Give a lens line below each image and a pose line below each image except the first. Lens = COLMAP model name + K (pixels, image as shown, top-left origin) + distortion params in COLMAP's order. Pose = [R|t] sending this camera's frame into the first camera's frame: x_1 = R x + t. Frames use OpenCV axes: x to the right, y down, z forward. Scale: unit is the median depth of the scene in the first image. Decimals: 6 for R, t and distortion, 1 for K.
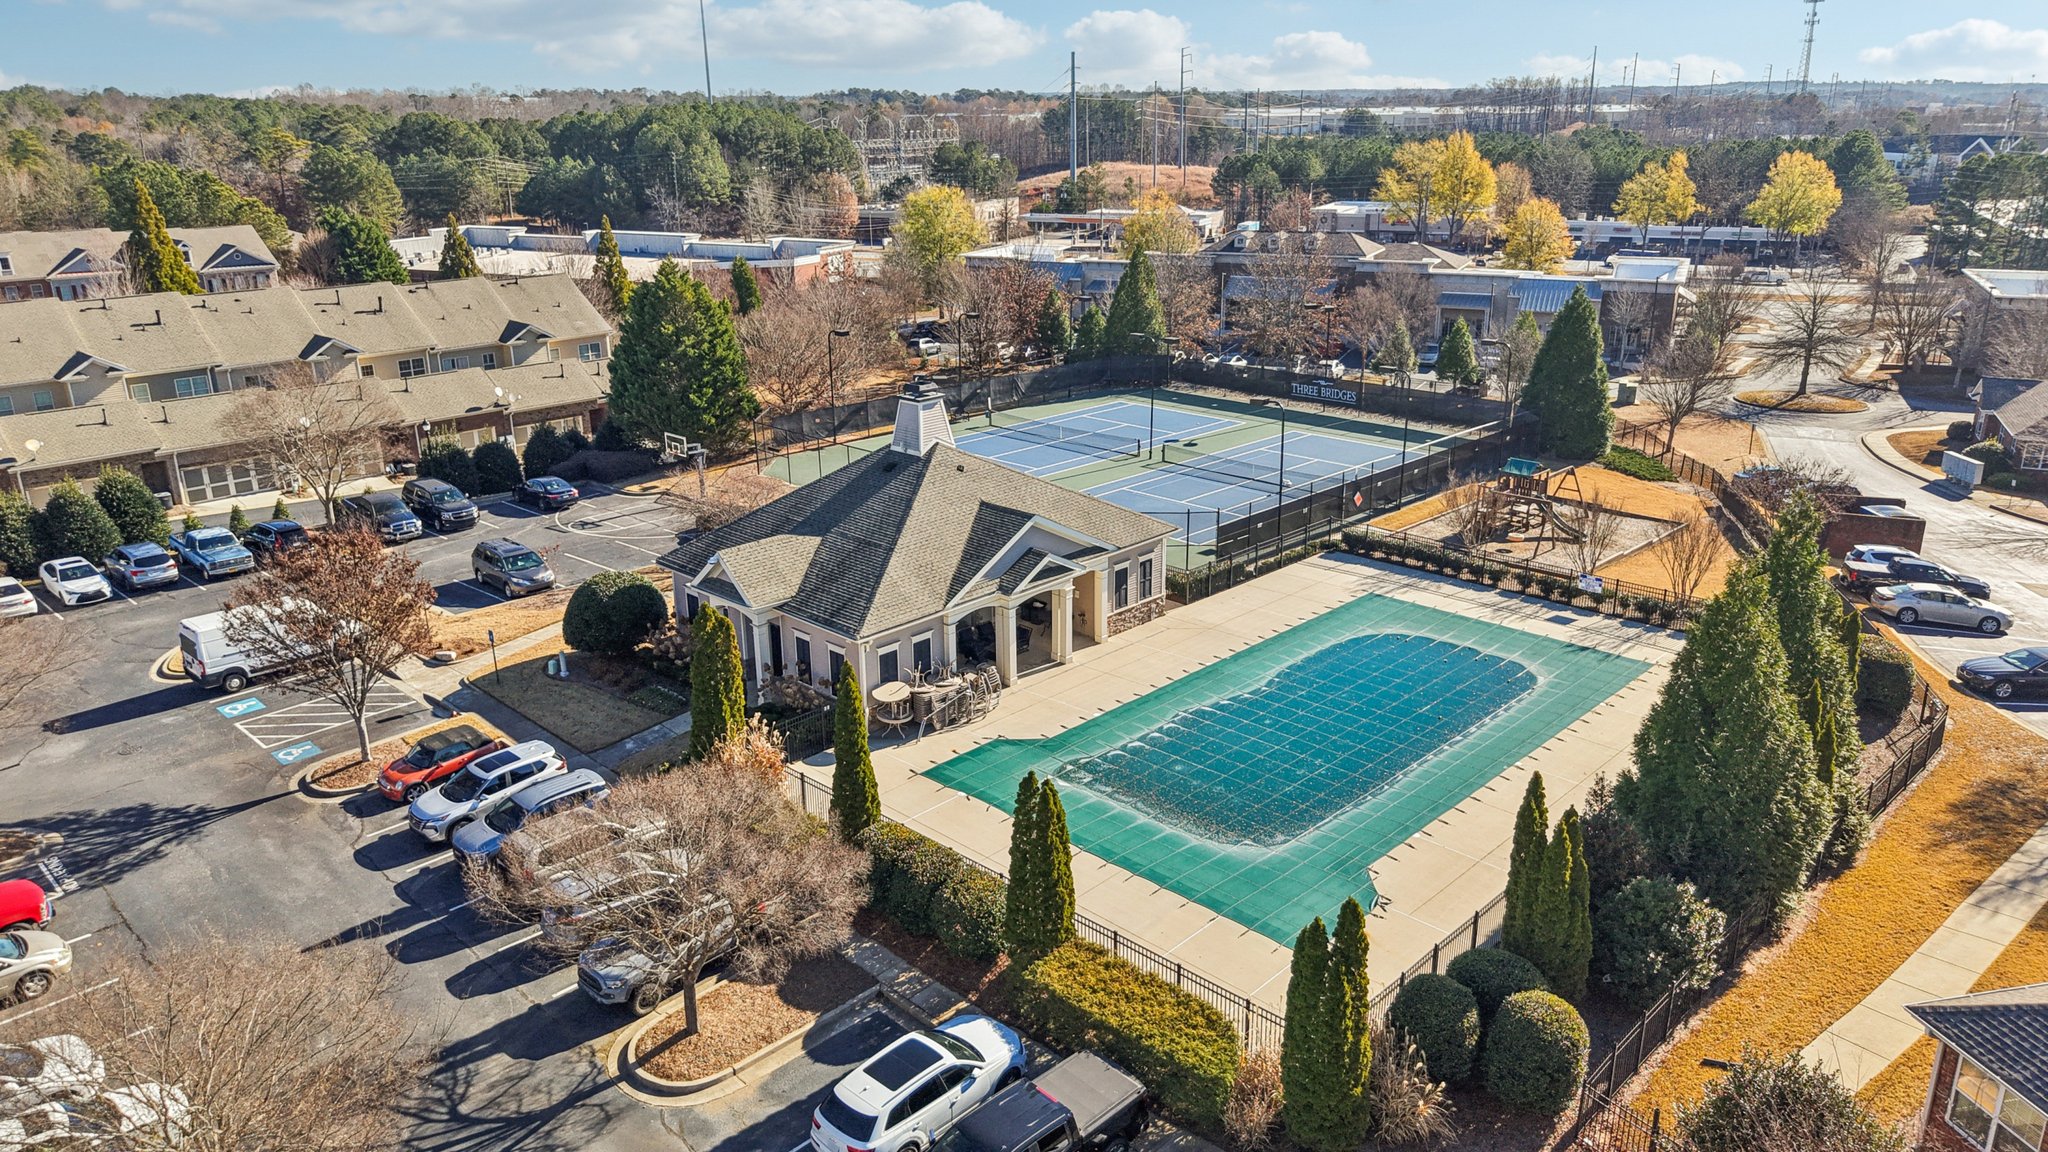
lens RADIAL K [[1431.8, 0, 1024.0], [0, 1431.8, 576.0], [0, 0, 1]] dist [-0.002678, -0.002093]
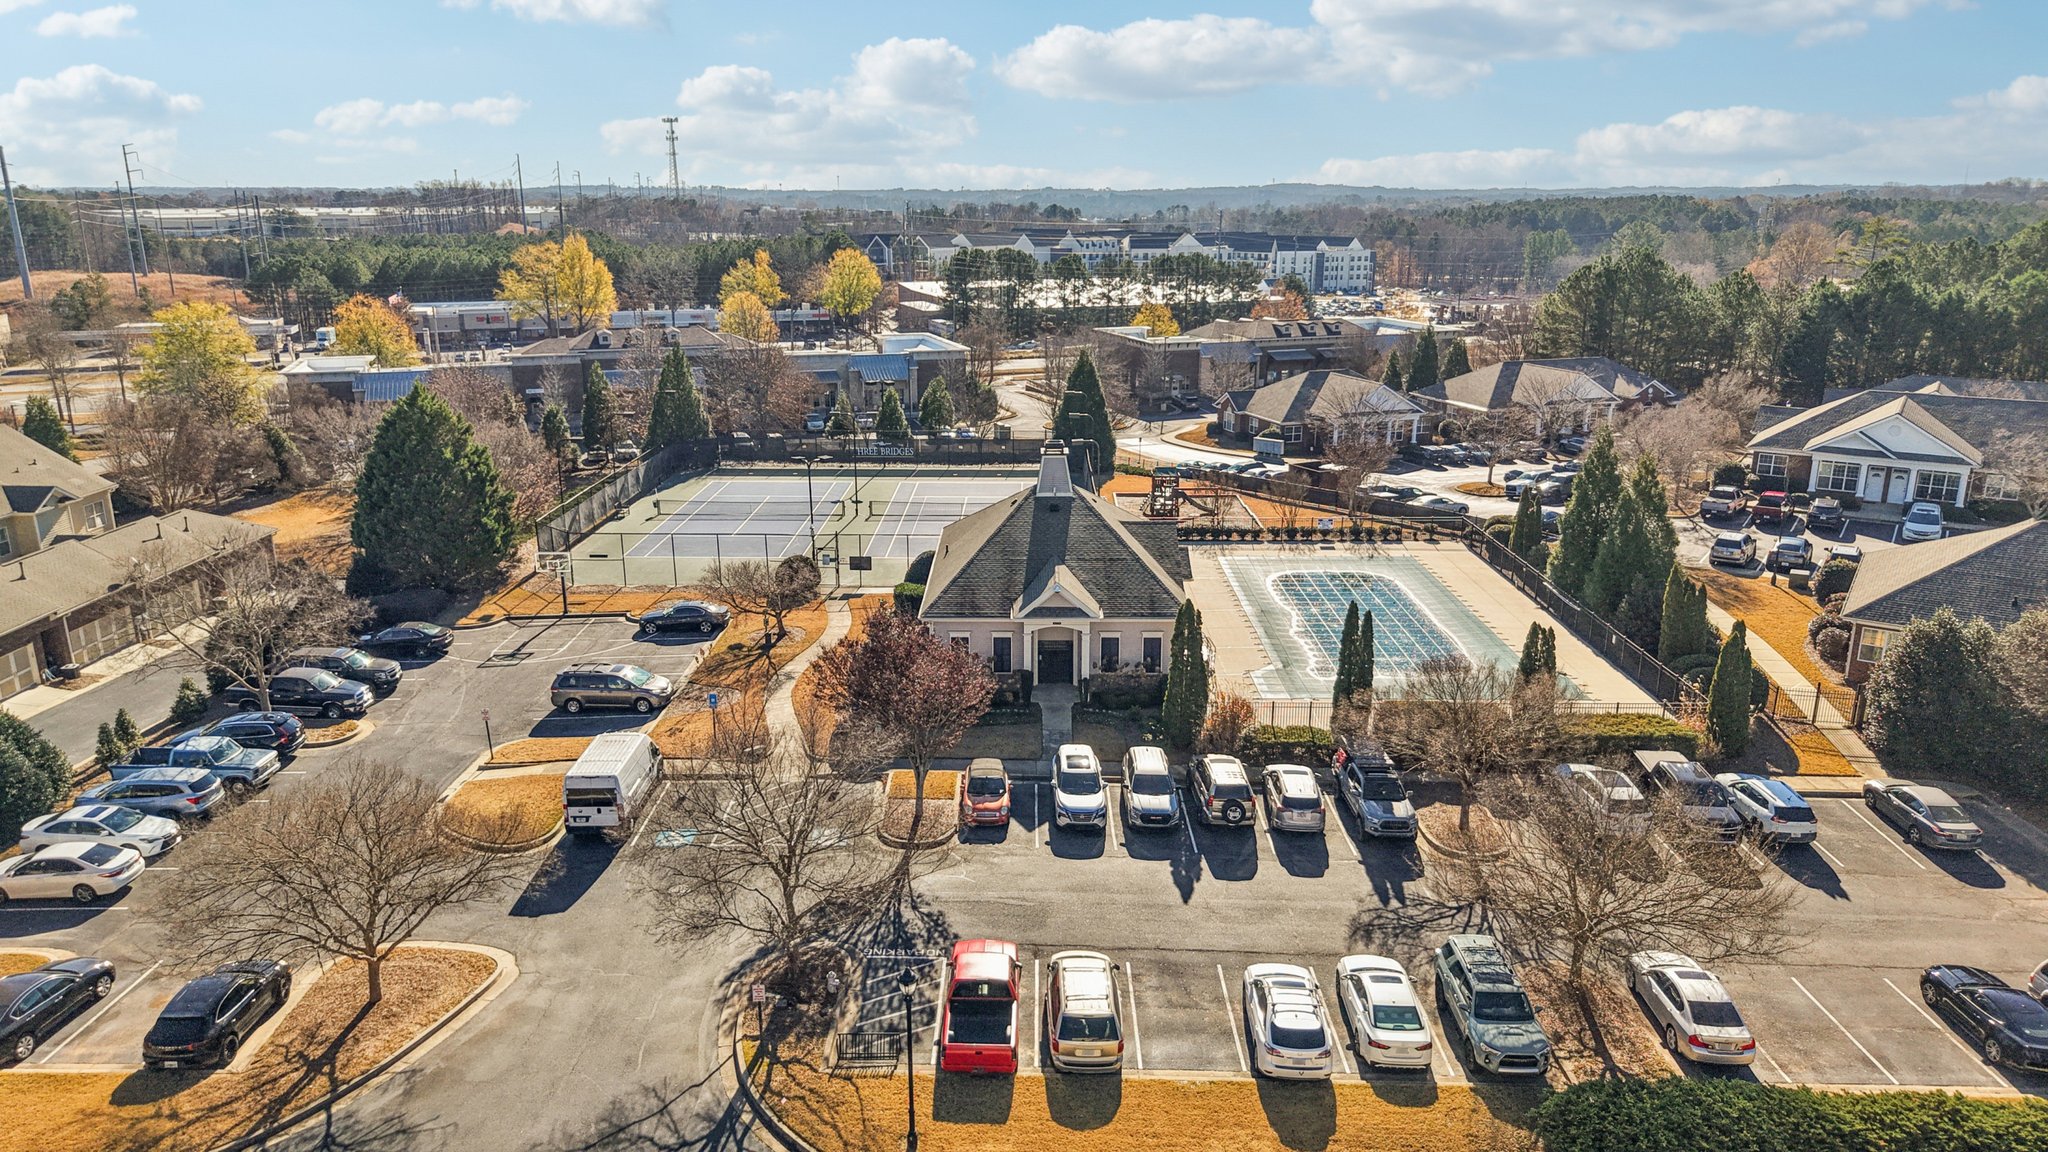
lens RADIAL K [[1363.2, 0, 1024.0], [0, 1363.2, 576.0], [0, 0, 1]] dist [0.060099, -0.079893]
pose [[0.719759, -0.178204, 0.670963, -0.476270], [0.214158, 0.976351, 0.029581, -0.029661], [-0.660367, 0.122400, 0.740901, 0.056288]]
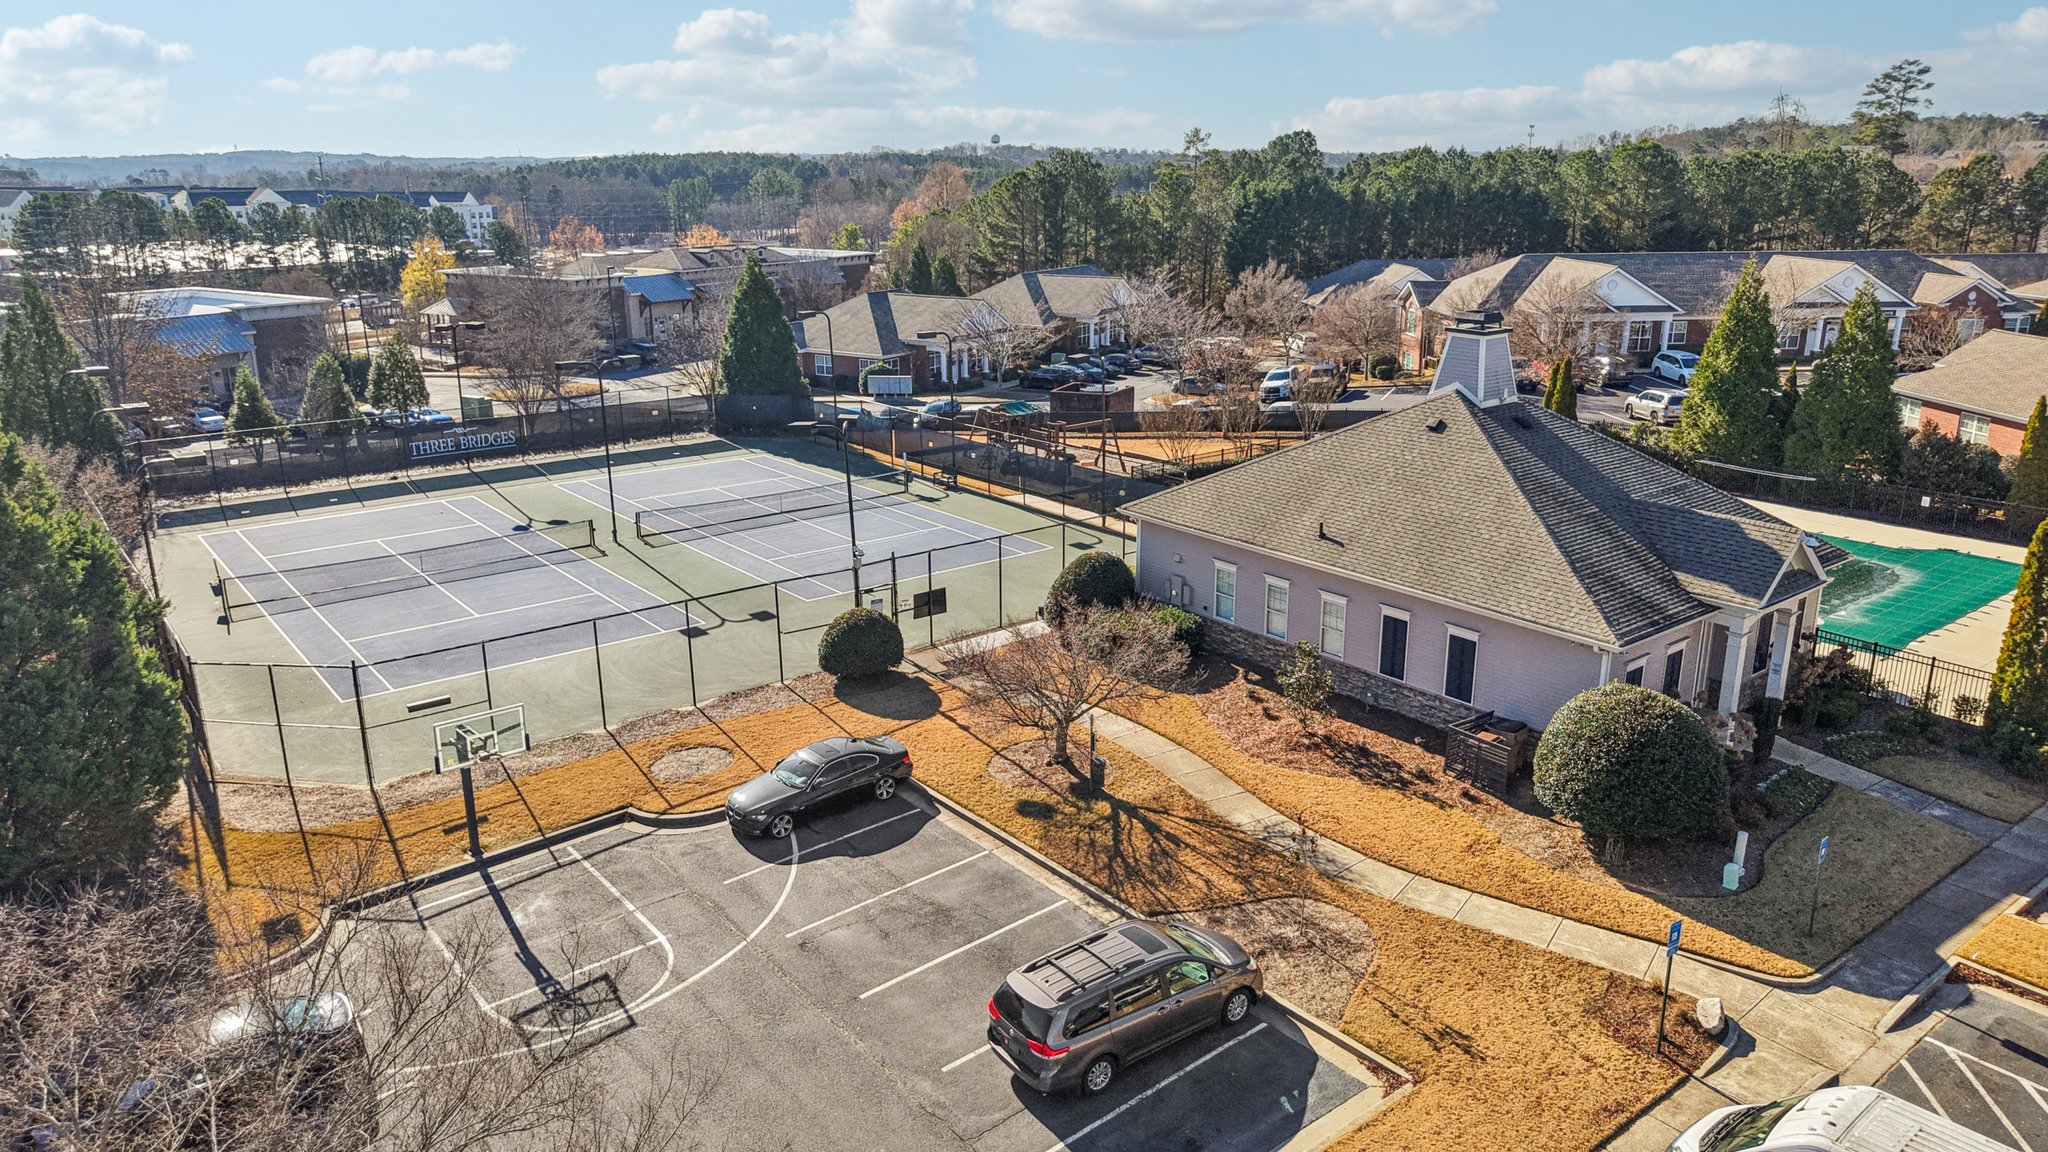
lens RADIAL K [[1363.2, 0, 1024.0], [0, 1363.2, 576.0], [0, 0, 1]] dist [0.060099, -0.079893]
pose [[0.131181, -0.279390, 0.951174, -0.421584], [0.316833, 0.920961, 0.226820, -0.126149], [-0.939366, 0.271609, 0.209332, 0.560030]]
